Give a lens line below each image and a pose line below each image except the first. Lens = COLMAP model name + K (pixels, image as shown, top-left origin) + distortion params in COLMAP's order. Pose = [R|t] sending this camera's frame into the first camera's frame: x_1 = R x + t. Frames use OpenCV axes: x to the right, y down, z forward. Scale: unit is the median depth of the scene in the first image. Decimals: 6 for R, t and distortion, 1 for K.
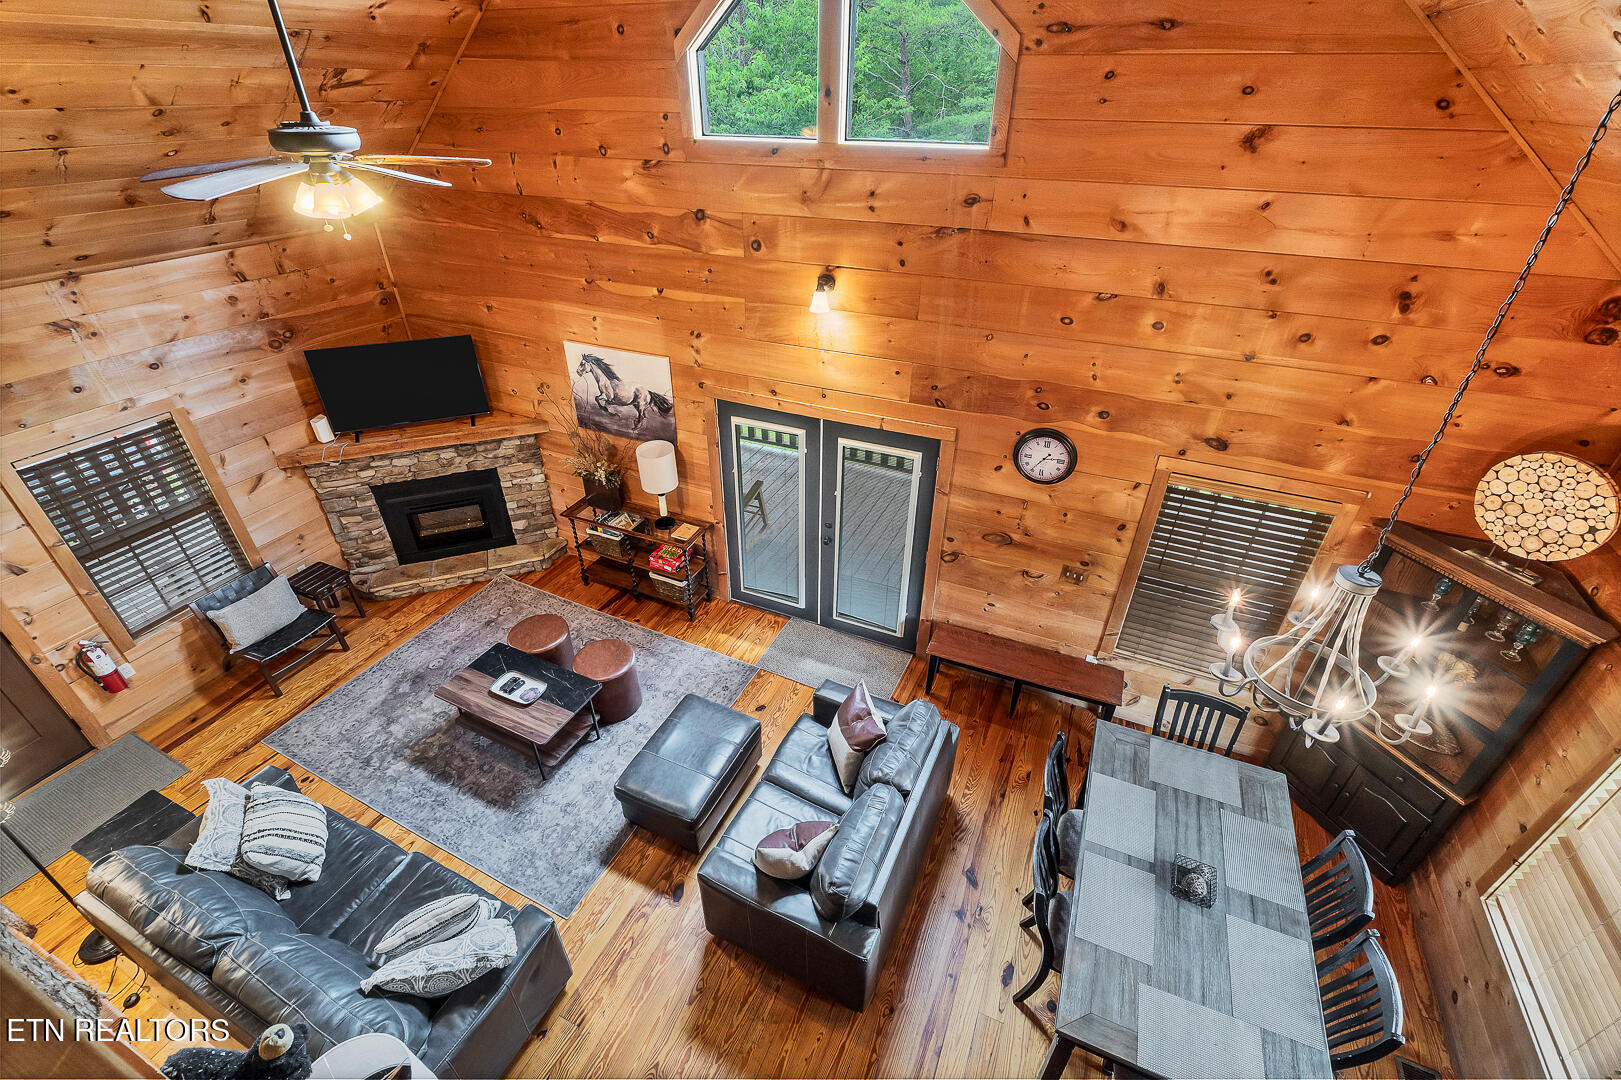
lens RADIAL K [[694.0, 0, 806.3], [0, 694.0, 533.9], [0, 0, 1]] dist [-0.007447, 0.000356]
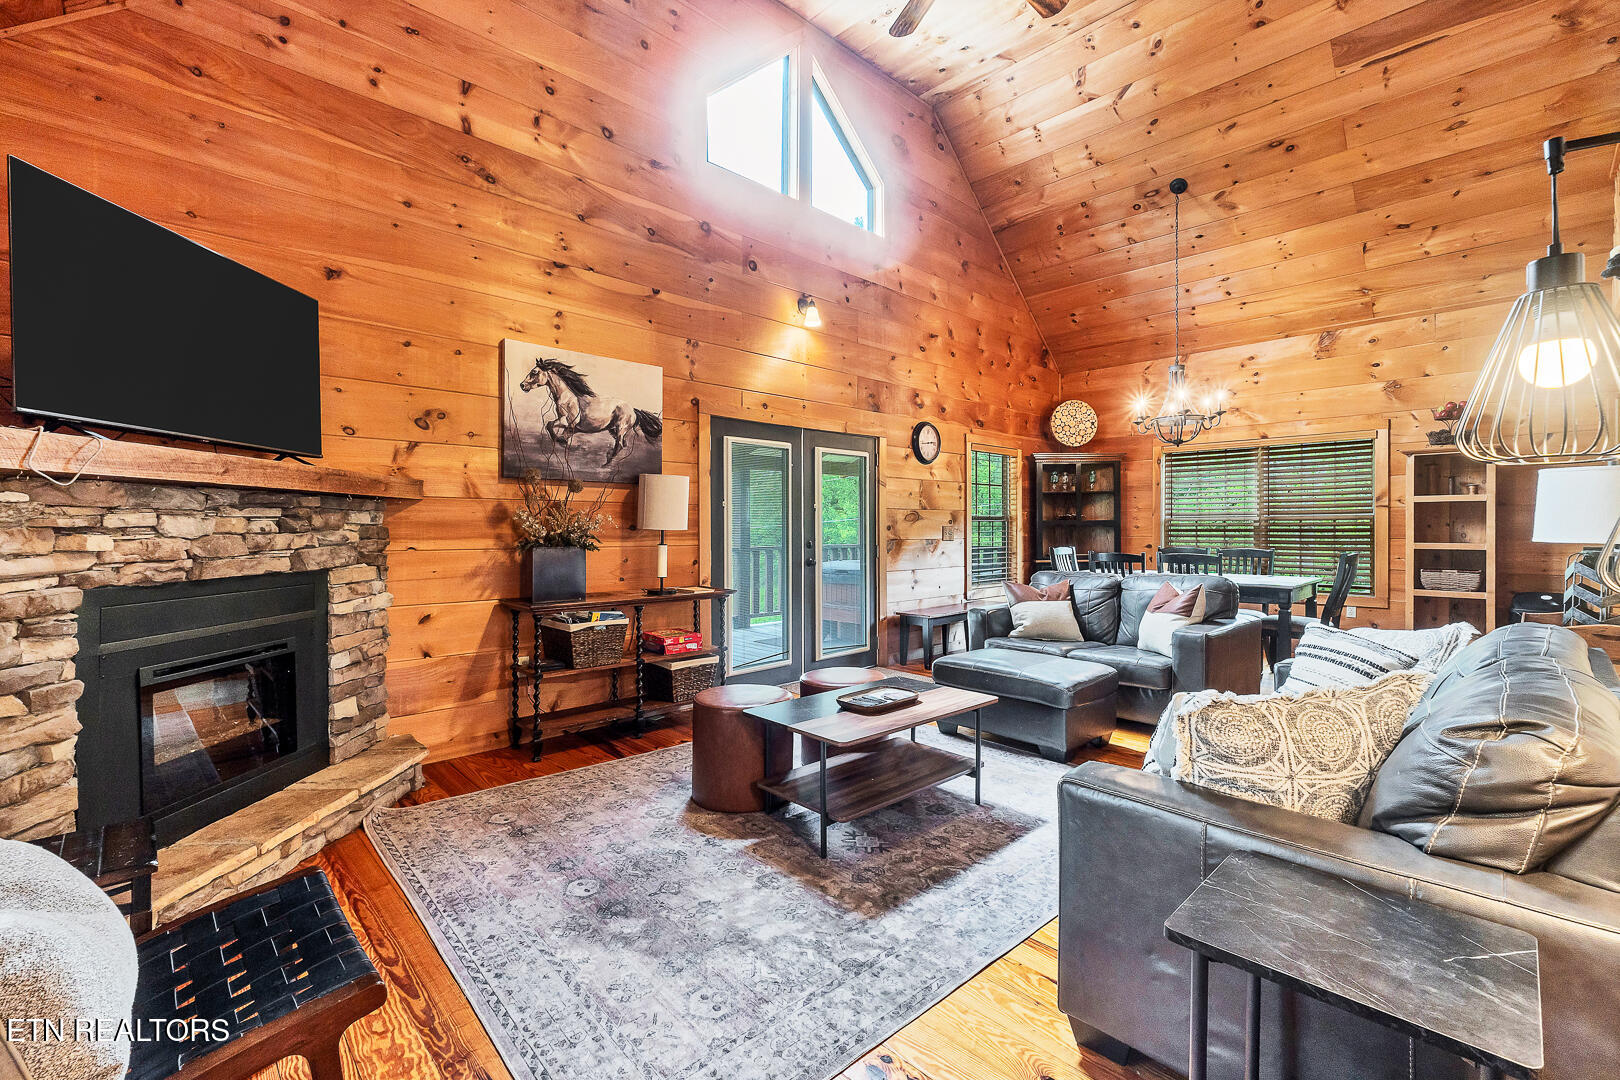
lens RADIAL K [[707.8, 0, 806.6], [0, 707.8, 524.3], [0, 0, 1]] dist [-0.001339, 0.000186]
pose [[0.371696, -0.001782, 0.928353, -0.978181], [0.504737, 0.839673, -0.200476, 0.176238], [-0.779155, 0.543090, 0.313002, 0.728487]]
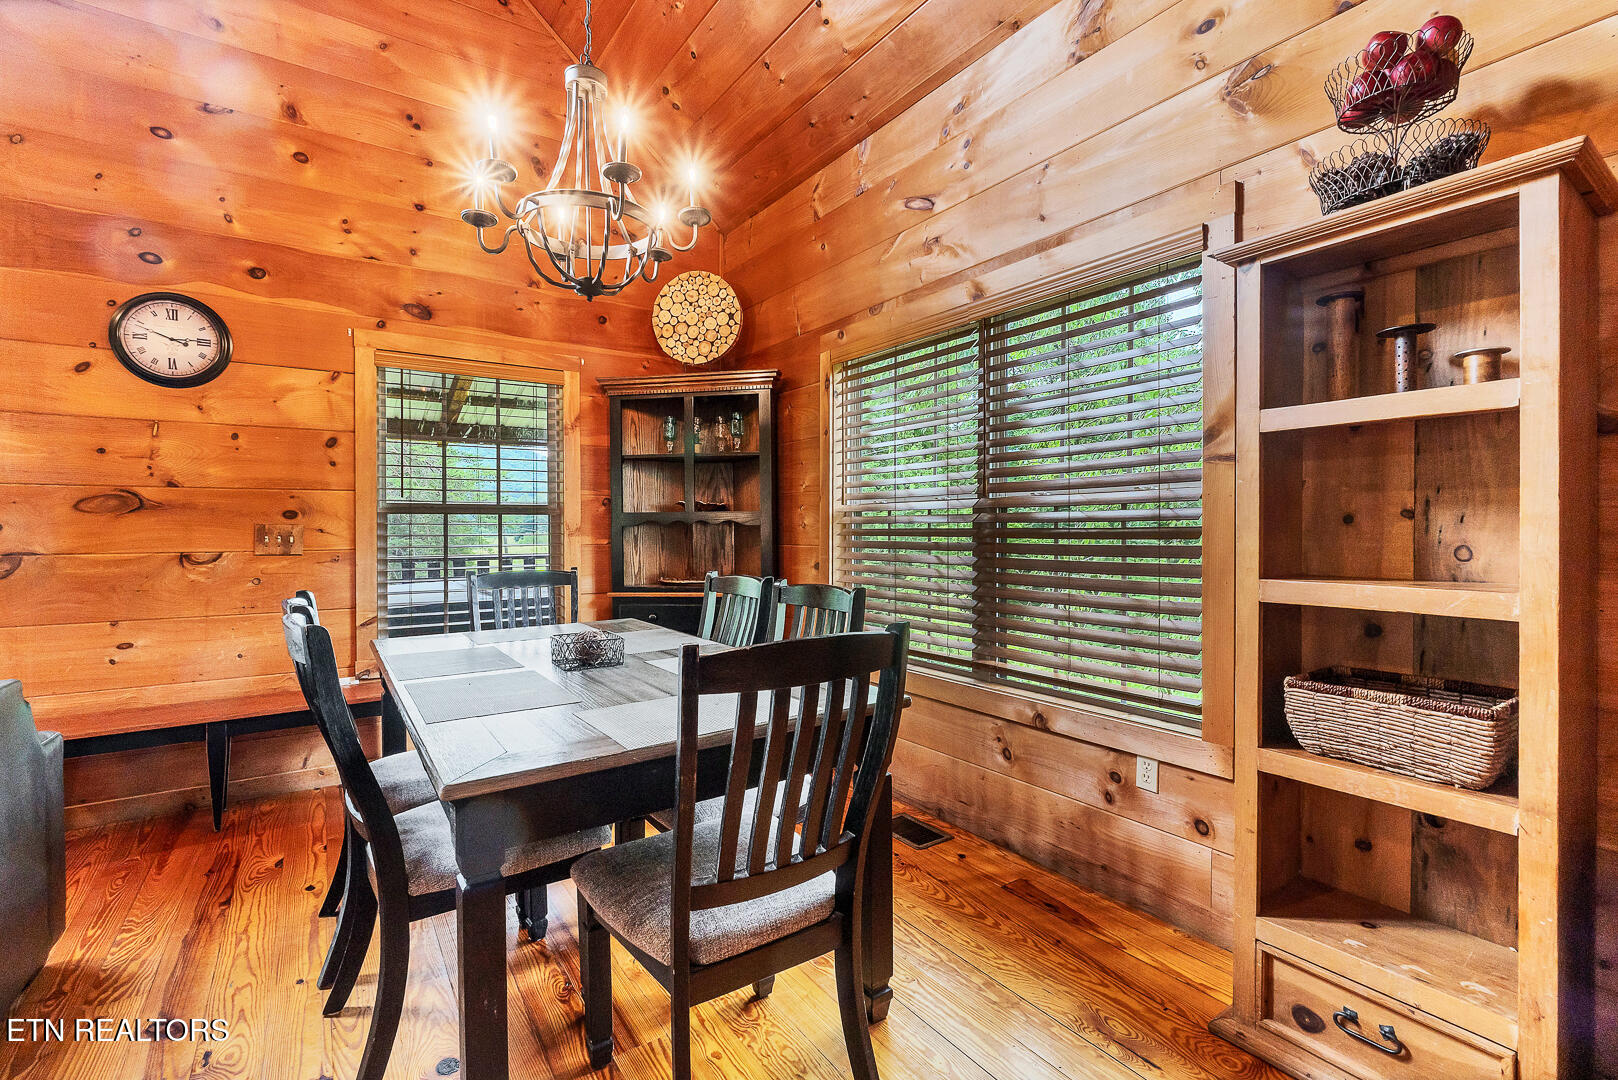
lens RADIAL K [[711.5, 0, 807.5], [0, 711.5, 532.7], [0, 0, 1]] dist [-0.009525, 0.000250]
pose [[0.519218, -0.012476, 0.854551, 0.073915], [0.465767, 0.842487, -0.270697, 0.441681], [-0.716571, 0.538572, 0.443245, 0.331008]]
